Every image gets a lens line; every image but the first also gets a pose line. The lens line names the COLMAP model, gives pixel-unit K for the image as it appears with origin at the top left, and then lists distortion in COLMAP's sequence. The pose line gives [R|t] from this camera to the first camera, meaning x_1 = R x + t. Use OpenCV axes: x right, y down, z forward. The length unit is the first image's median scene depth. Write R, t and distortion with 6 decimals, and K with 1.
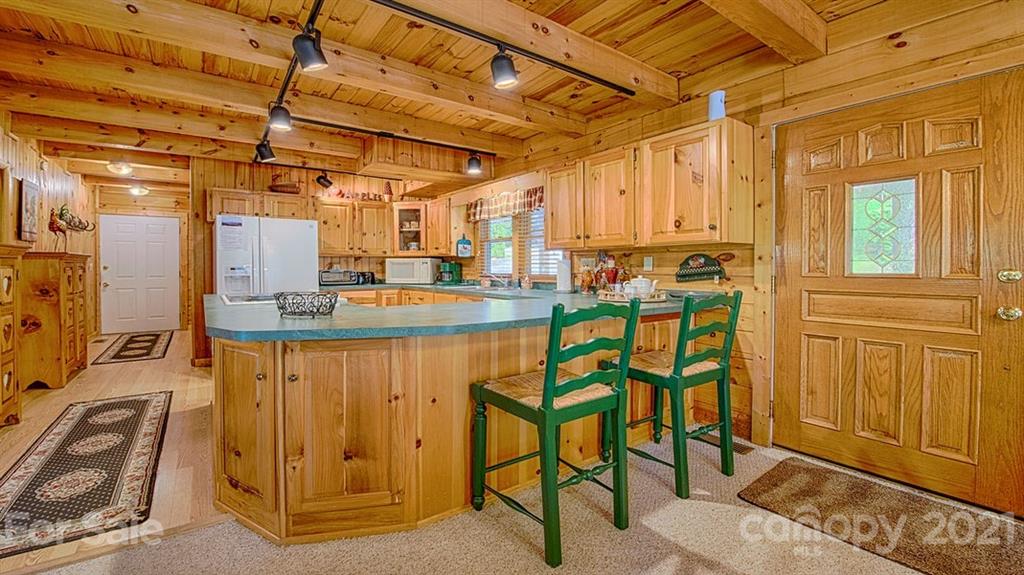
lens RADIAL K [[416.0, 0, 507.2], [0, 416.0, 269.5], [0, 0, 1]] dist [-0.022815, -0.000340]
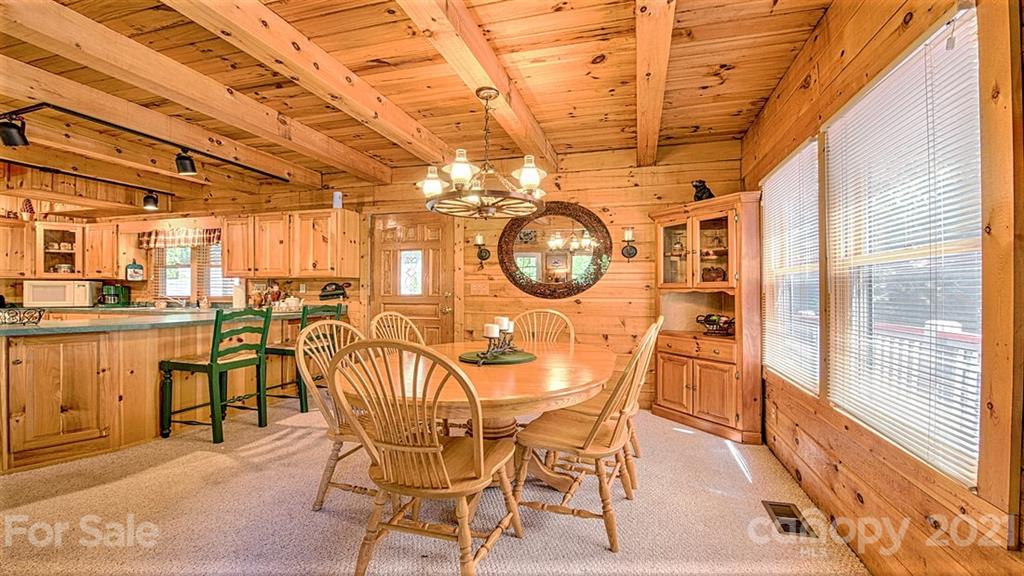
lens RADIAL K [[416.0, 0, 522.2], [0, 416.0, 288.2], [0, 0, 1]] dist [-0.022815, -0.000340]
pose [[0.768099, 0.005538, 0.640307, -0.015885], [0.000773, 0.999954, -0.009577, 0.000139], [-0.640331, 0.007851, 0.768059, -0.839842]]
